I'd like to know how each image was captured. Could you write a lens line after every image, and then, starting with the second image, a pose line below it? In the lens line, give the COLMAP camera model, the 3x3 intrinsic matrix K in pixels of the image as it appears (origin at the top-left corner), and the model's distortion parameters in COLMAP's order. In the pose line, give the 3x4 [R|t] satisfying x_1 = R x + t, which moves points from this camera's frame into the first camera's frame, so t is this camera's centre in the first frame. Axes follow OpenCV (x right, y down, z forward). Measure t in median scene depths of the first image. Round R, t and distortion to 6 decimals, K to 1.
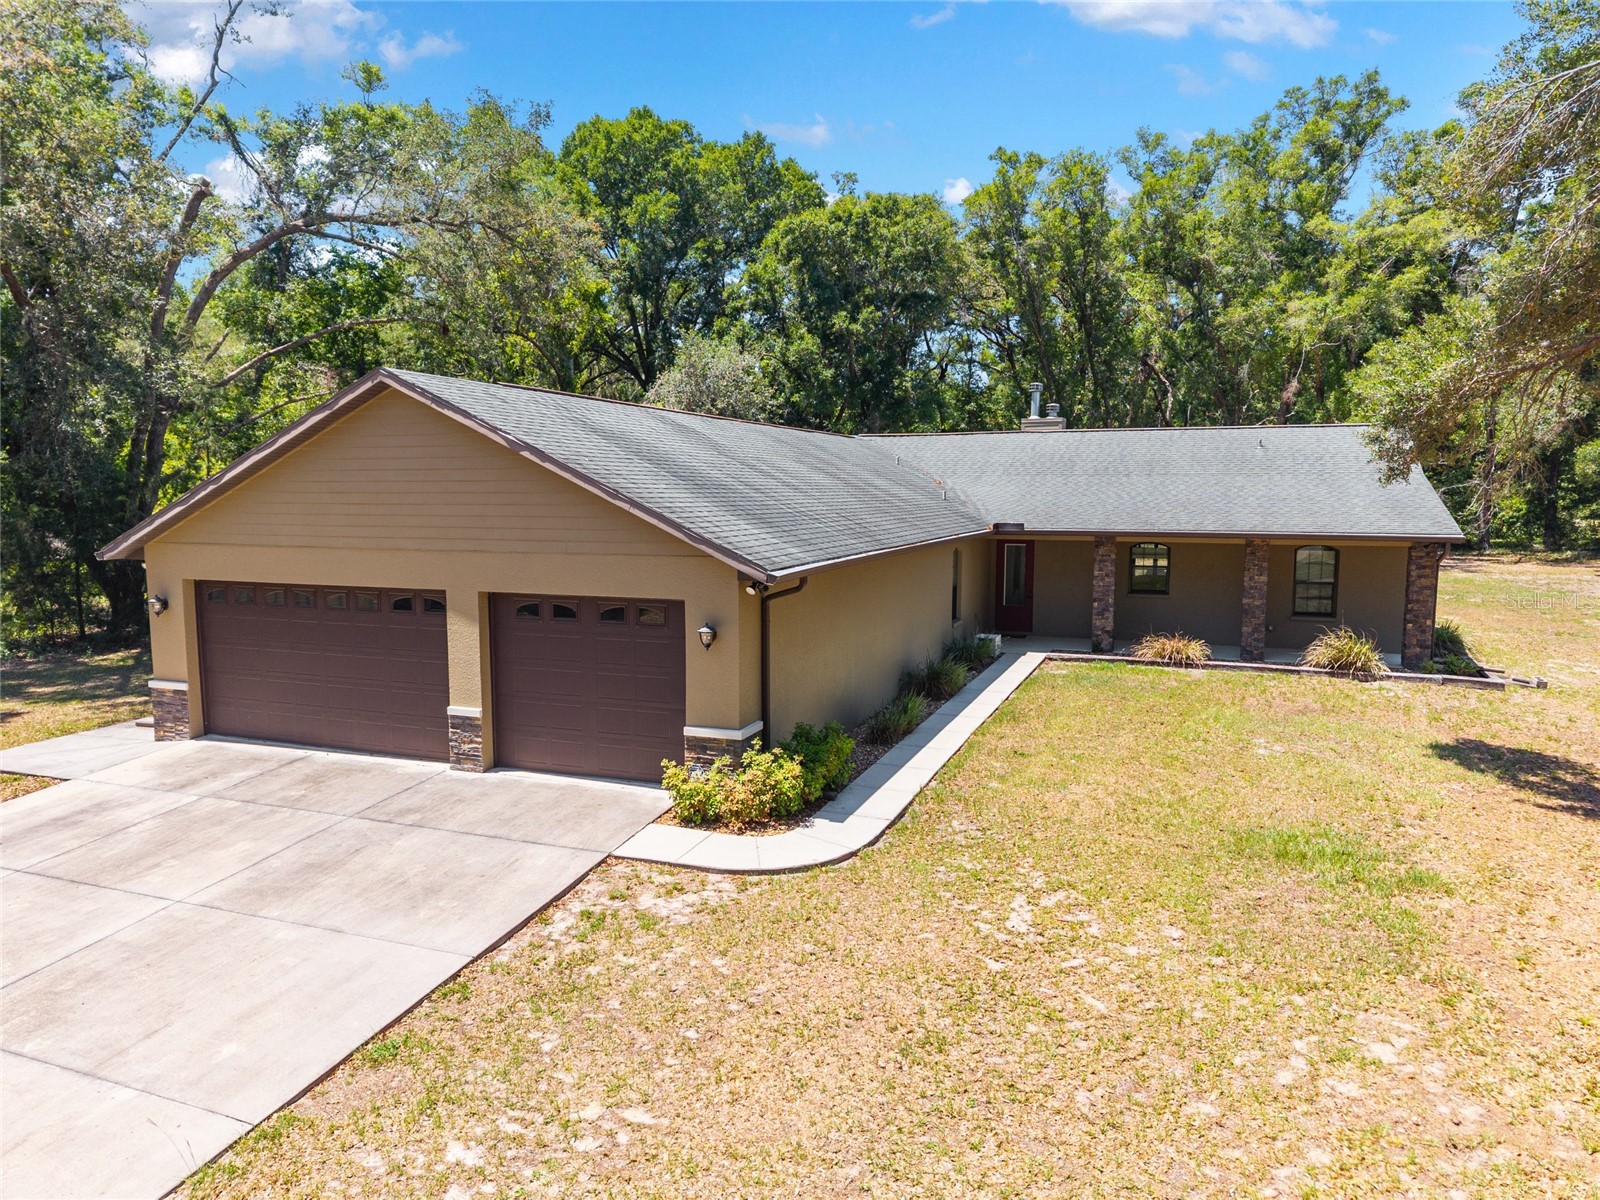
lens RADIAL K [[1094.1, 0, 796.3], [0, 1094.1, 592.1], [0, 0, 1]] dist [0.017441, -0.005957]
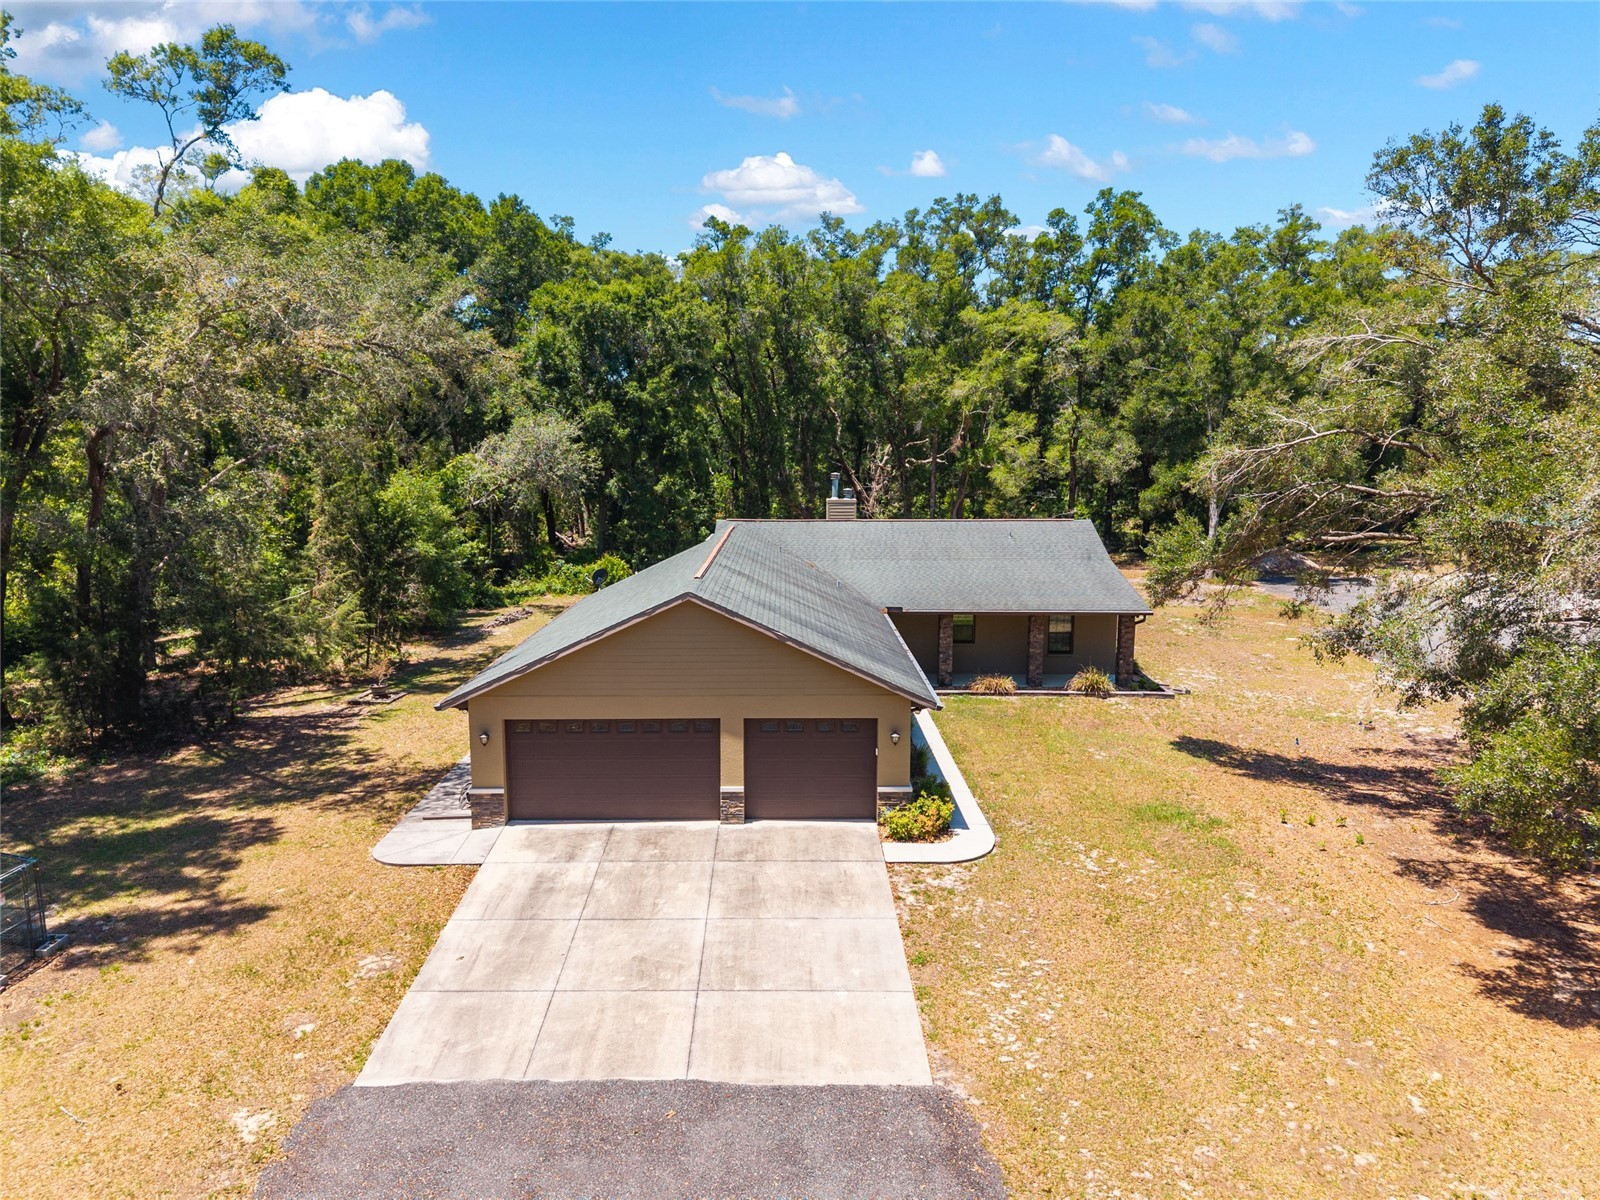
lens RADIAL K [[1094.1, 0, 801.4], [0, 1094.1, 604.7], [0, 0, 1]] dist [0.017441, -0.005957]
pose [[0.925893, -0.051932, 0.374199, -0.803575], [0.032332, 0.997765, 0.058471, -0.263227], [-0.376400, -0.042040, 0.925503, -0.565879]]
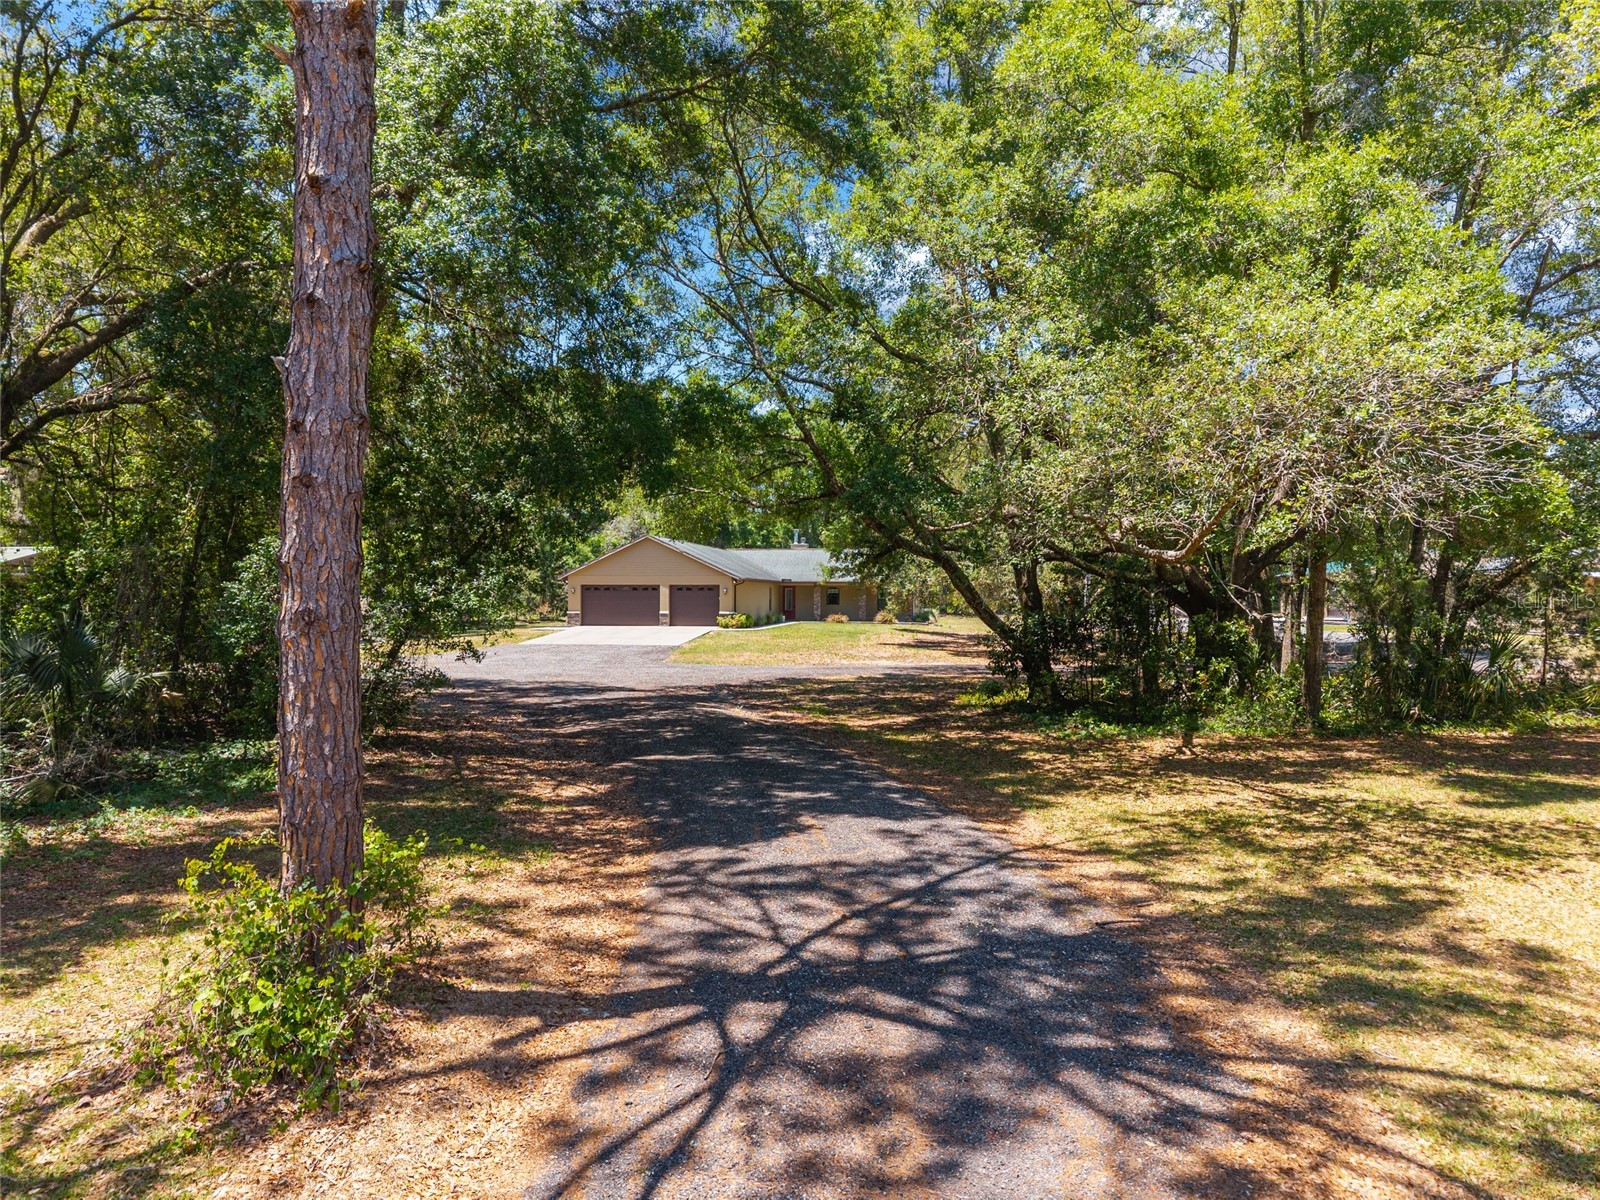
lens RADIAL K [[1094.1, 0, 799.6], [0, 1094.1, 599.1], [0, 0, 1]] dist [0.017441, -0.005957]
pose [[0.979448, 0.003792, 0.201661, -0.644311], [0.015290, 0.995551, -0.092980, 0.463528], [-0.201116, 0.094153, 0.975032, -3.312560]]
